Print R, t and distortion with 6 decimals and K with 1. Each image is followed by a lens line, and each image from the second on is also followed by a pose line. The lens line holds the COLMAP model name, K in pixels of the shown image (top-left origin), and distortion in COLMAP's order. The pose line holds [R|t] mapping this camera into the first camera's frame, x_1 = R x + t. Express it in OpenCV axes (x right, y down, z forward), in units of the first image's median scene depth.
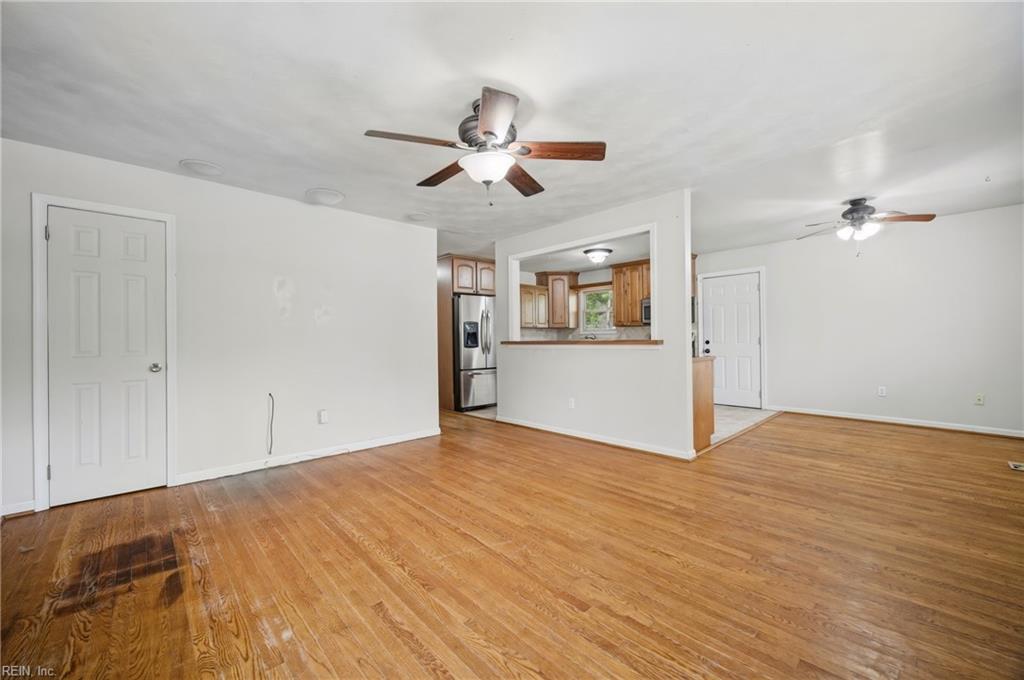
lens RADIAL K [[401.0, 0, 512.9], [0, 401.0, 338.3], [0, 0, 1]] dist [0.004053, 0.000372]
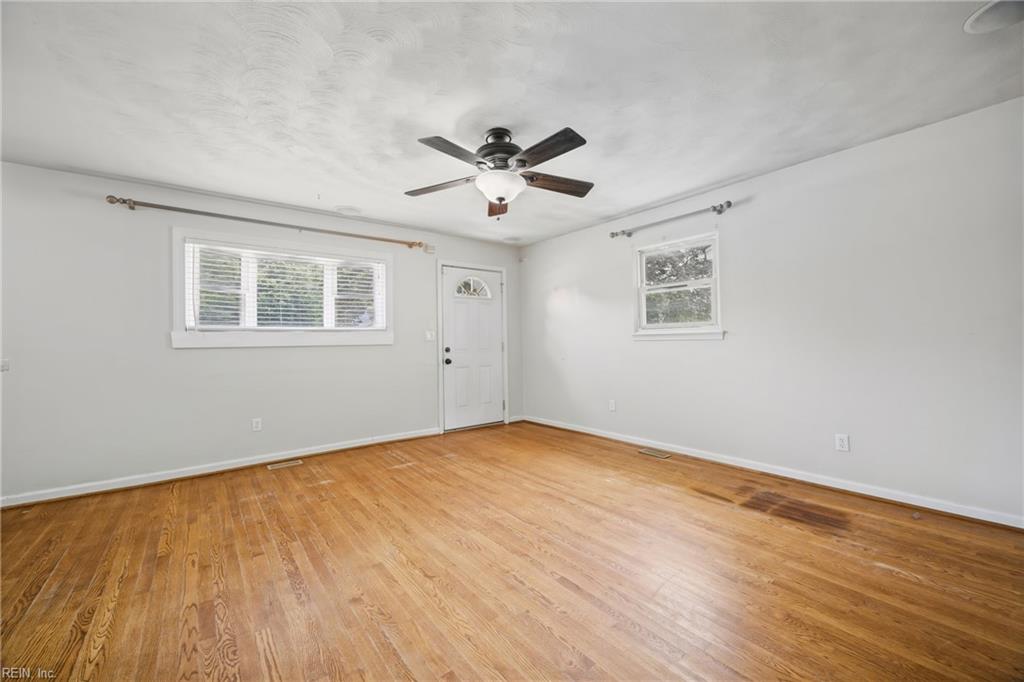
lens RADIAL K [[401.0, 0, 513.7], [0, 401.0, 339.2], [0, 0, 1]] dist [0.004053, 0.000372]
pose [[-0.996104, 0.028204, 0.083557, -0.145797], [0.027847, 0.999597, -0.005442, 0.001949], [-0.083677, -0.003094, -0.996488, 1.686212]]
